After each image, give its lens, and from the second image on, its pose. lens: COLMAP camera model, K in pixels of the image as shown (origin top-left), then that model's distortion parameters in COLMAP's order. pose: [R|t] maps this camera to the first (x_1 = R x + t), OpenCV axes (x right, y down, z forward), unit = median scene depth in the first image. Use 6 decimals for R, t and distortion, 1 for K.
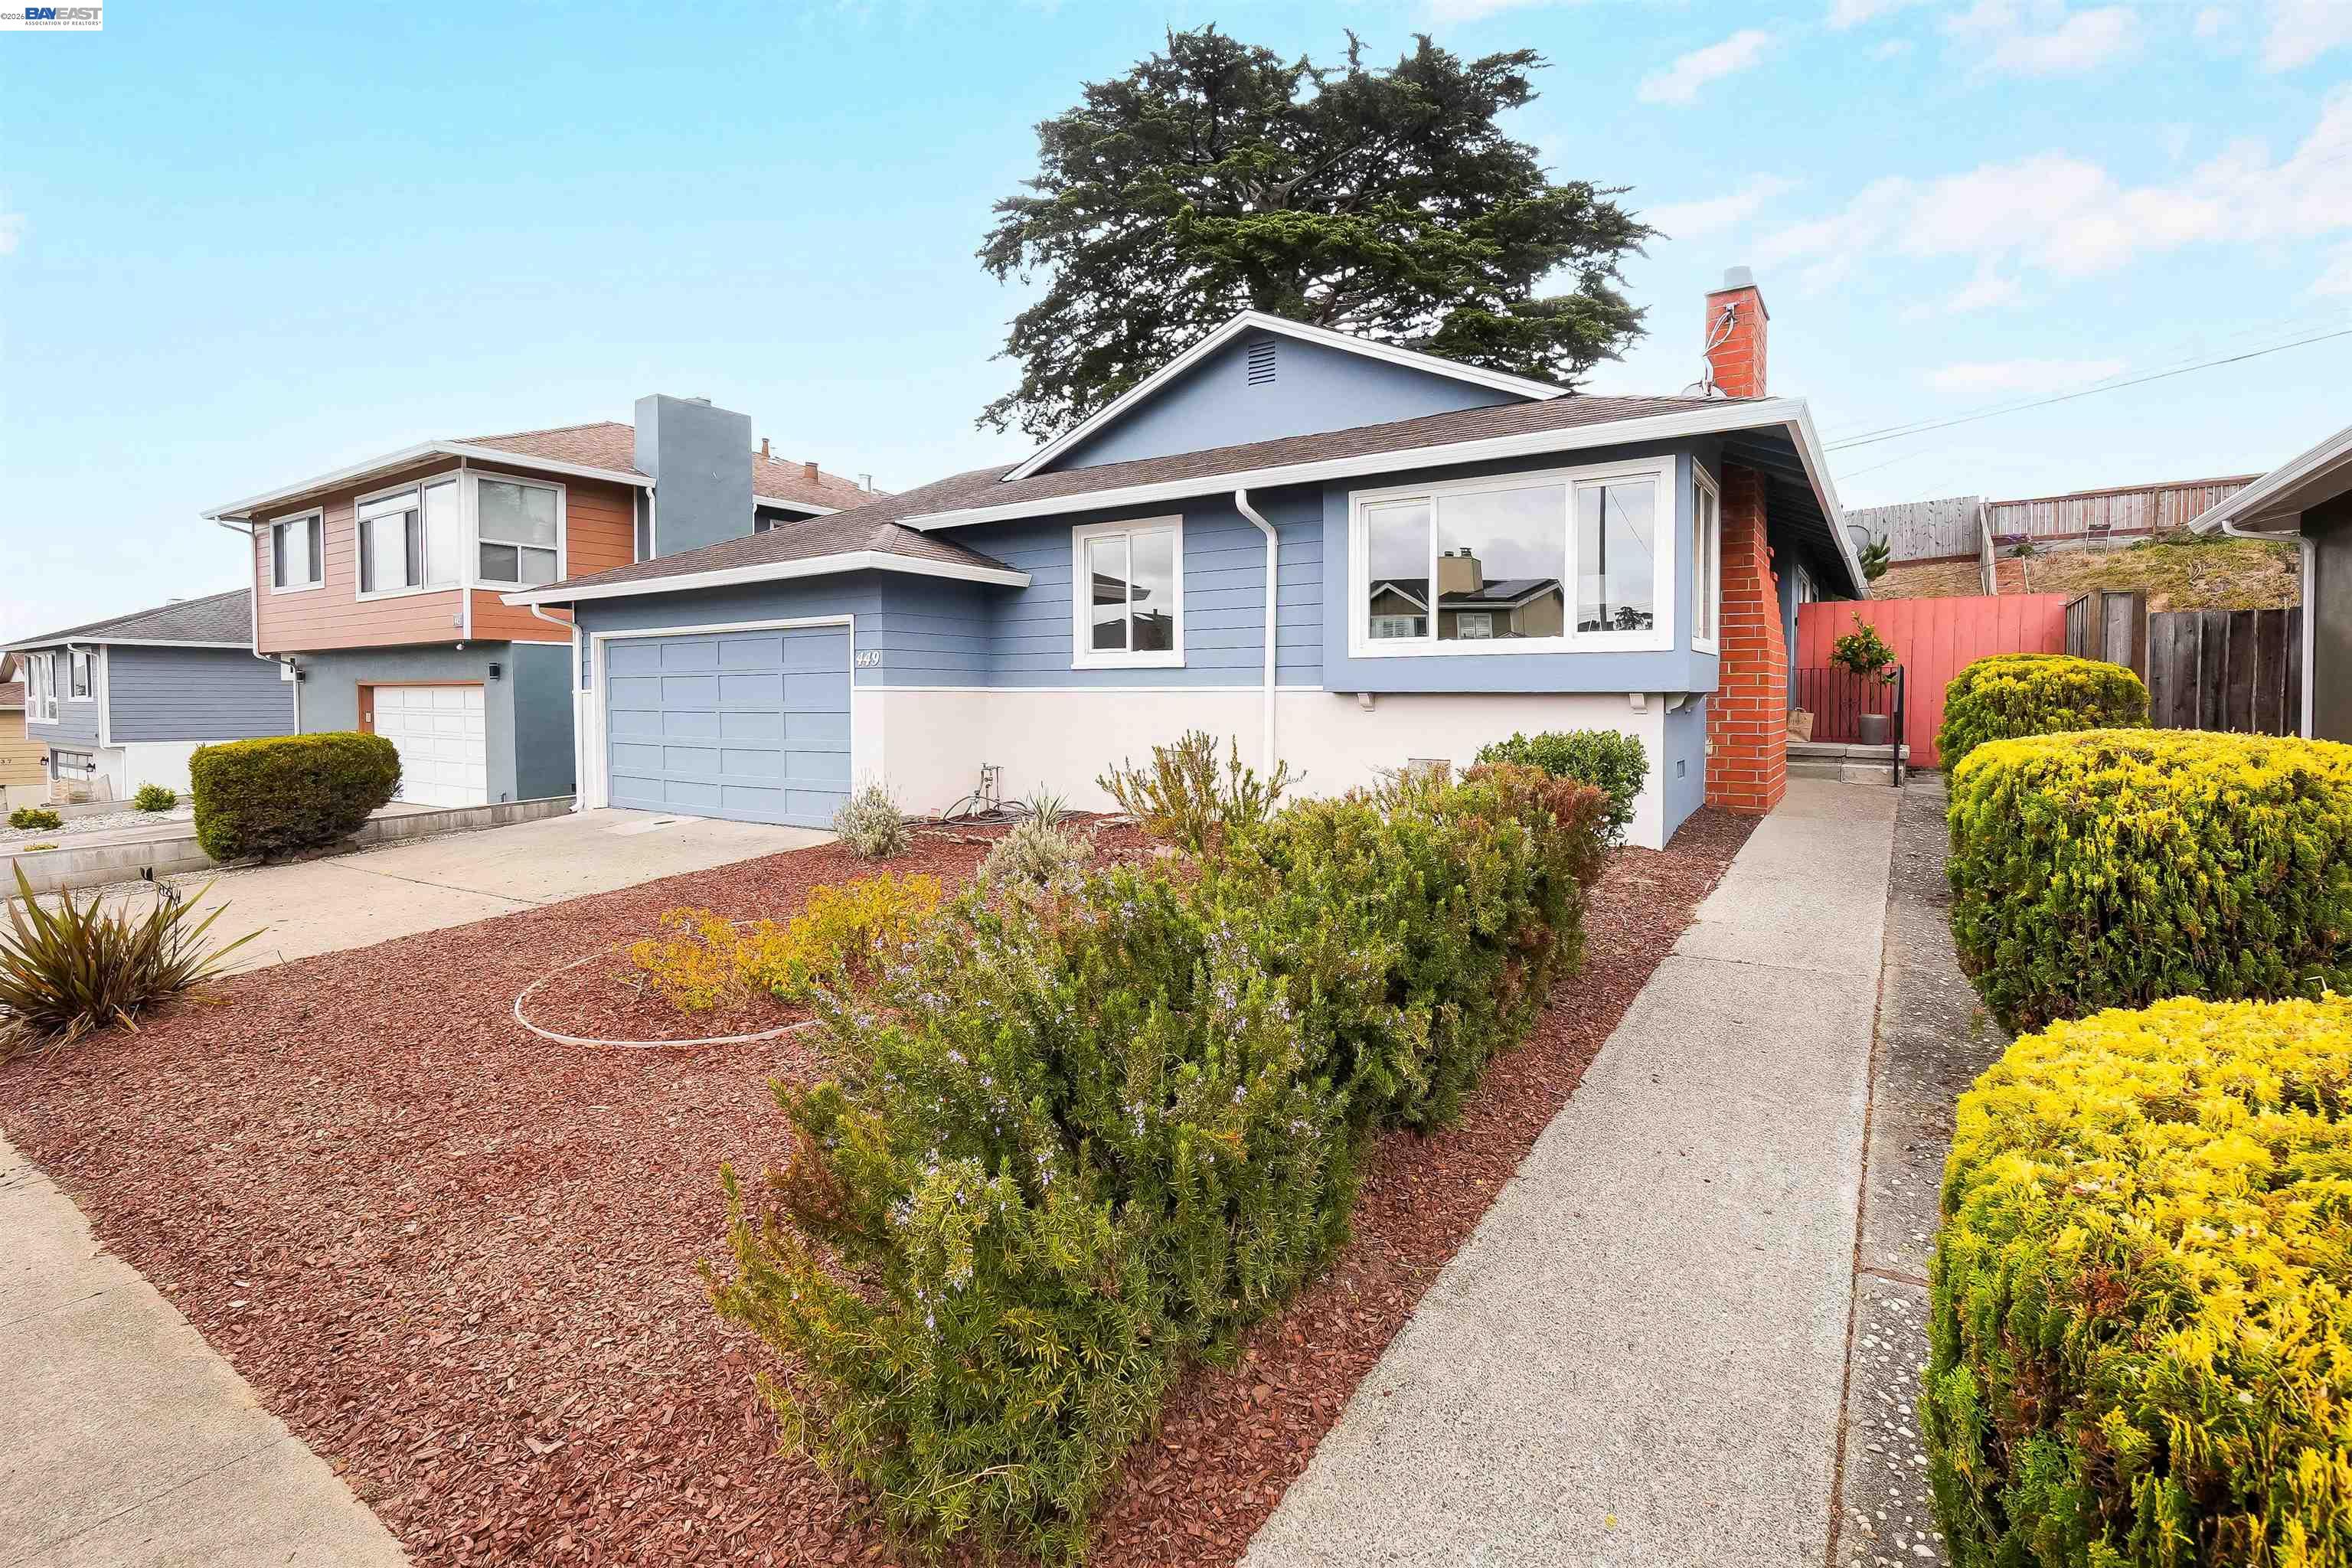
lens RADIAL K [[1081.5, 0, 1176.8], [0, 1081.5, 737.0], [0, 0, 1]] dist [-0.004529, -0.000115]
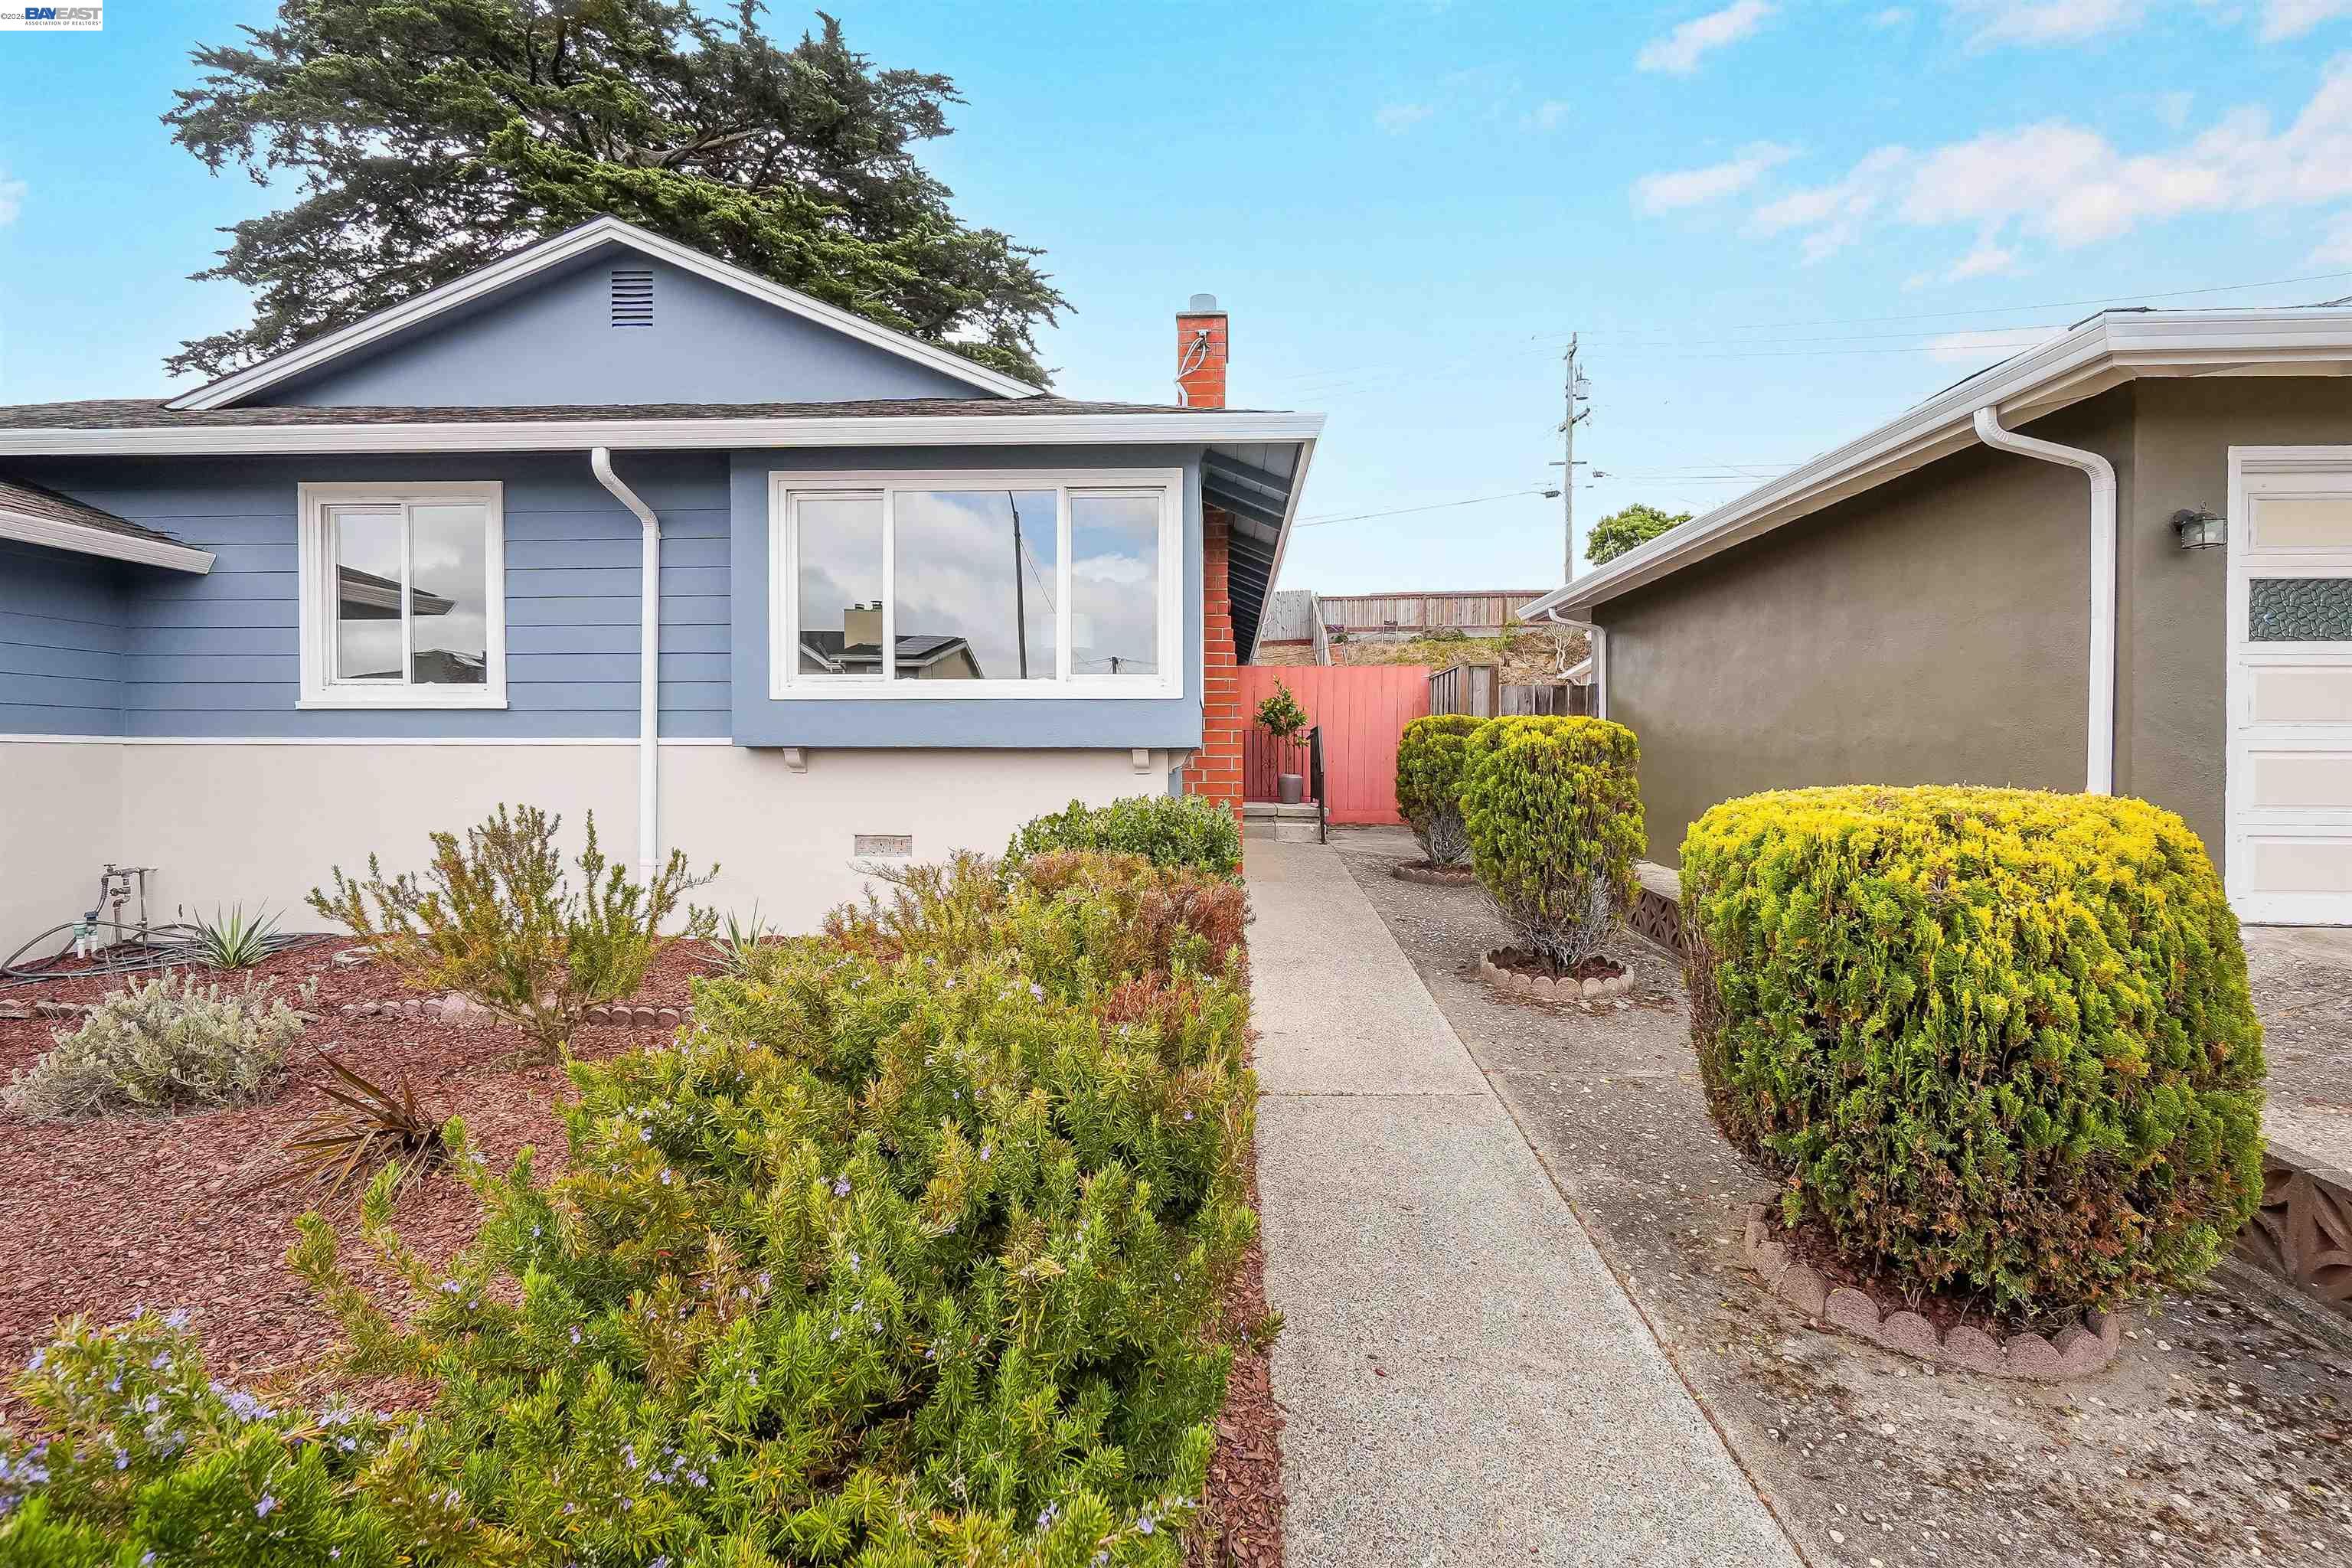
lens RADIAL K [[1092.6, 0, 1199.4], [0, 1092.6, 773.5], [0, 0, 1]] dist [-0.009851, 0.006645]
pose [[0.847467, -0.004867, 0.530825, 0.011473], [0.018208, 0.999636, -0.019903, -0.002948], [-0.530535, 0.026533, 0.847247, 0.186031]]
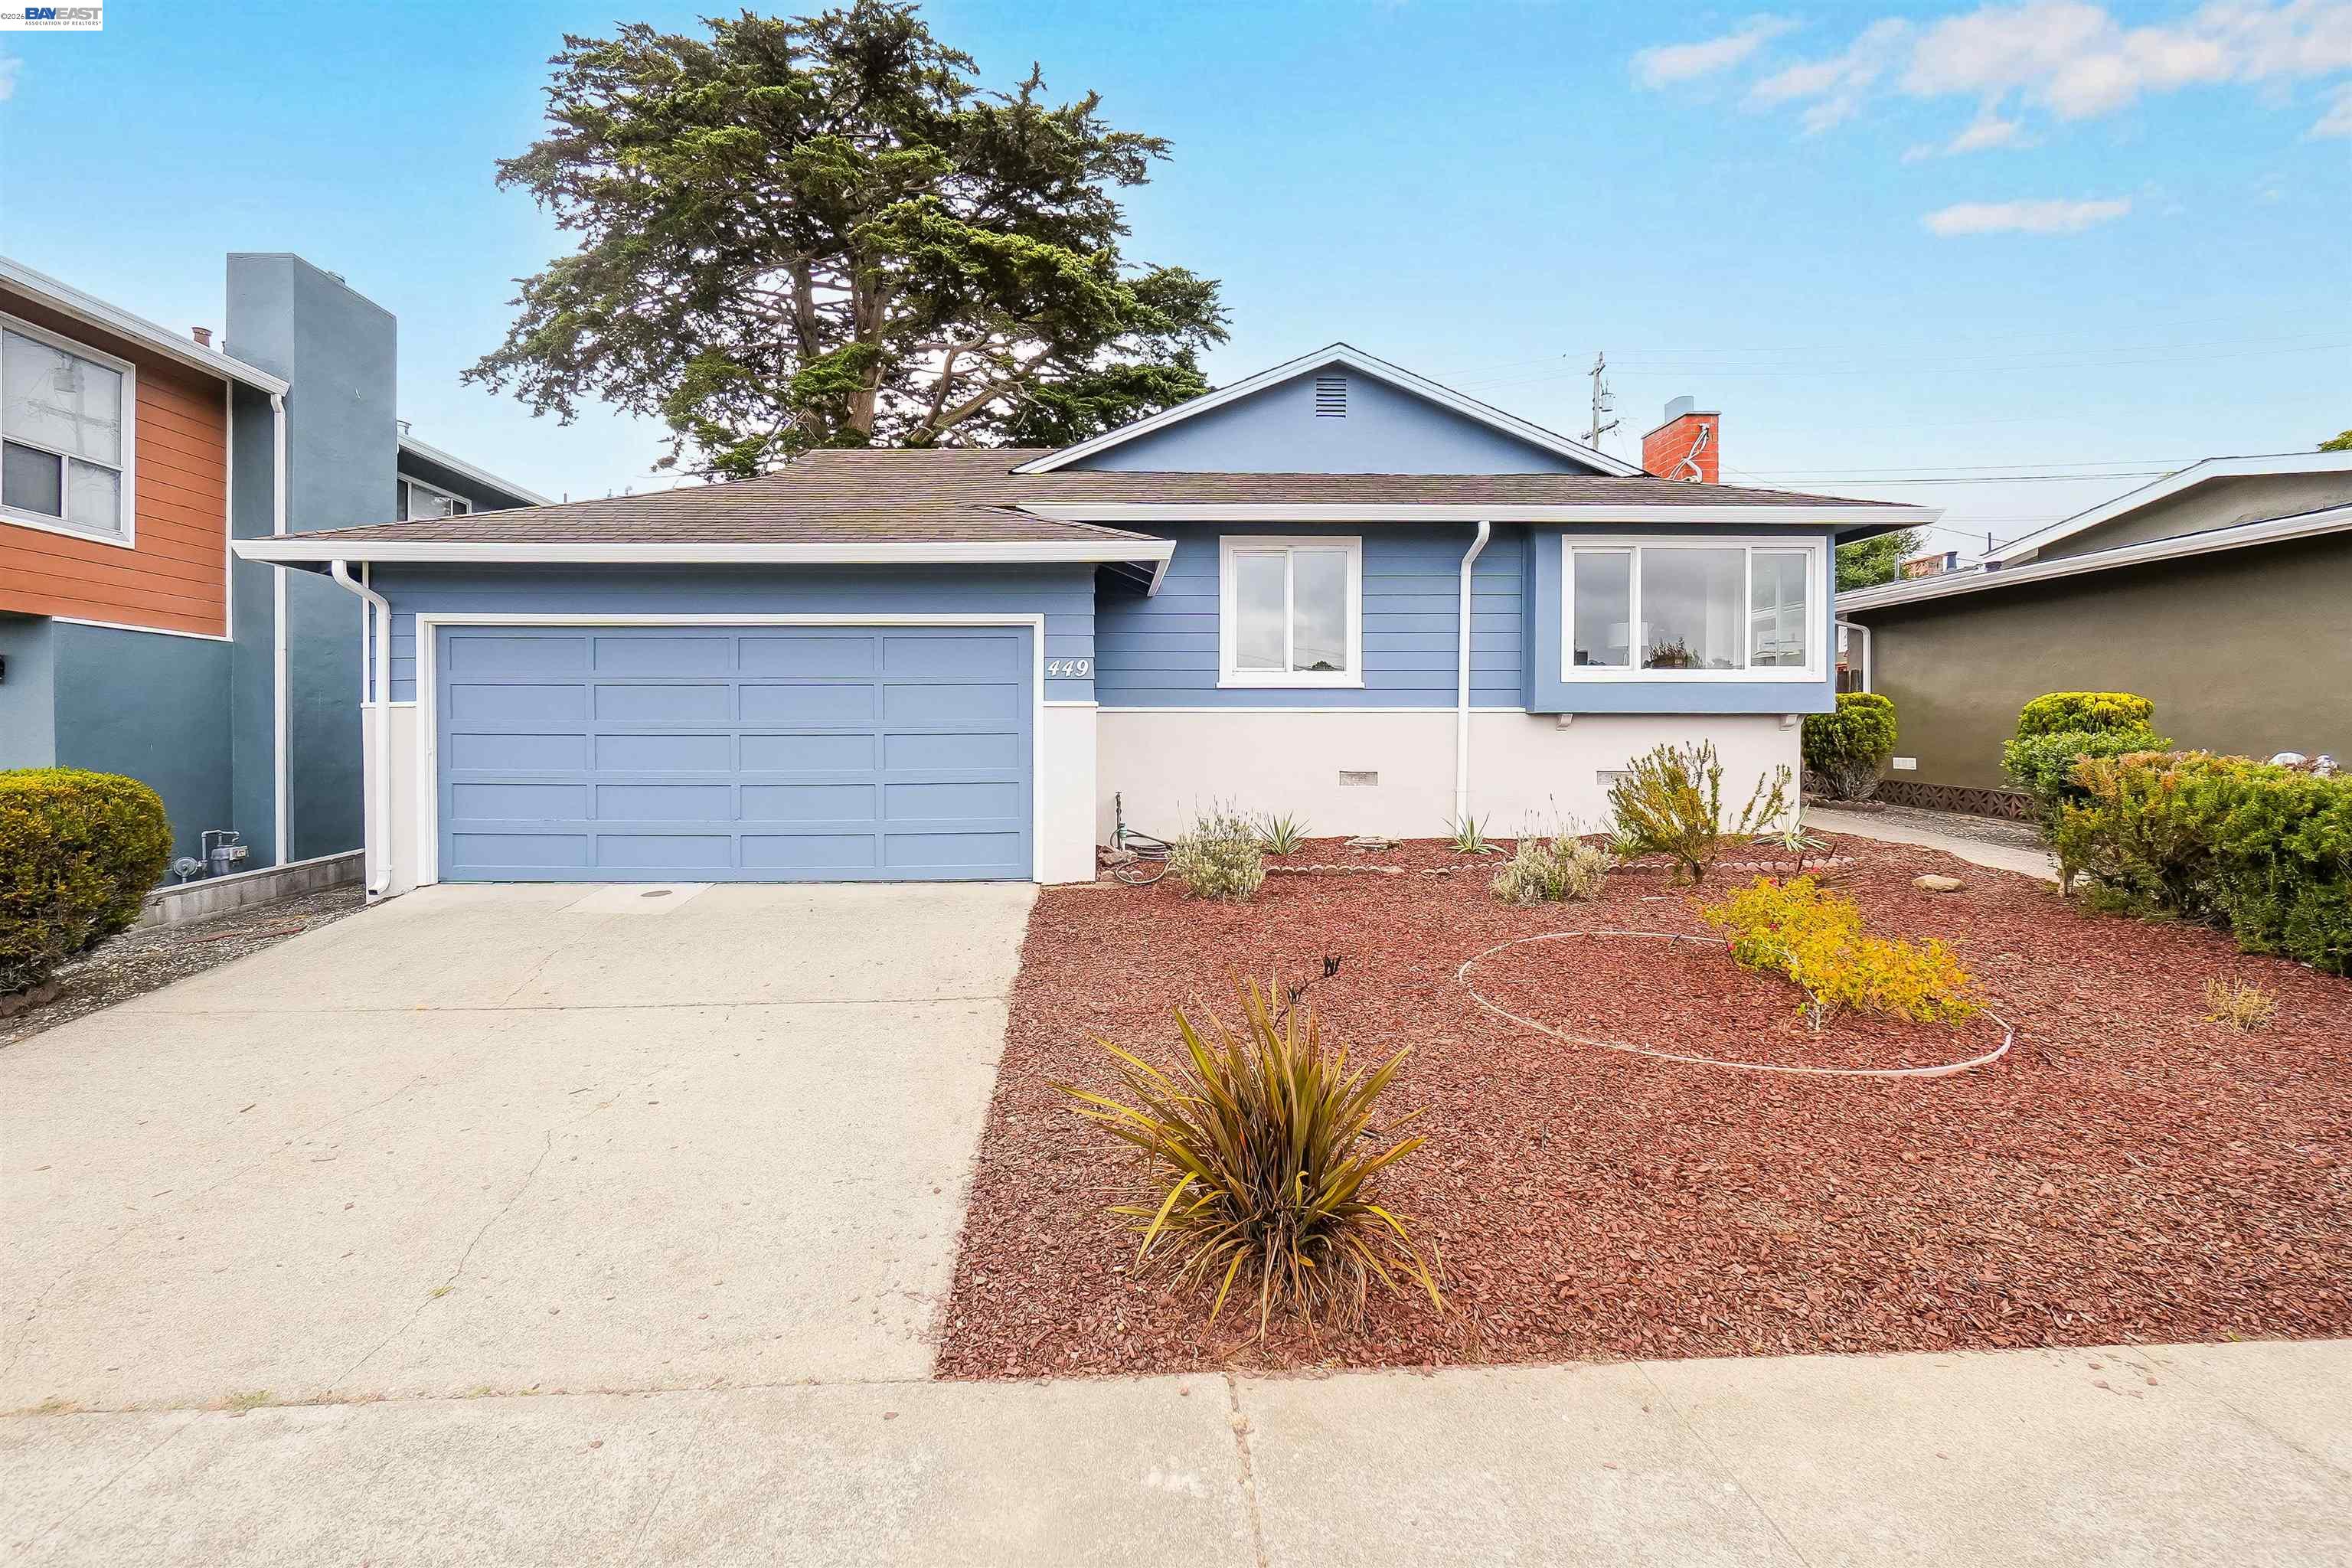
lens RADIAL K [[1081.5, 0, 1176.8], [0, 1081.5, 737.0], [0, 0, 1]] dist [-0.004529, -0.000115]
pose [[0.809653, -0.000649, 0.586908, -0.667145], [0.022123, 0.999322, -0.029415, 0.005831], [-0.586491, 0.036800, 0.809119, 0.271358]]
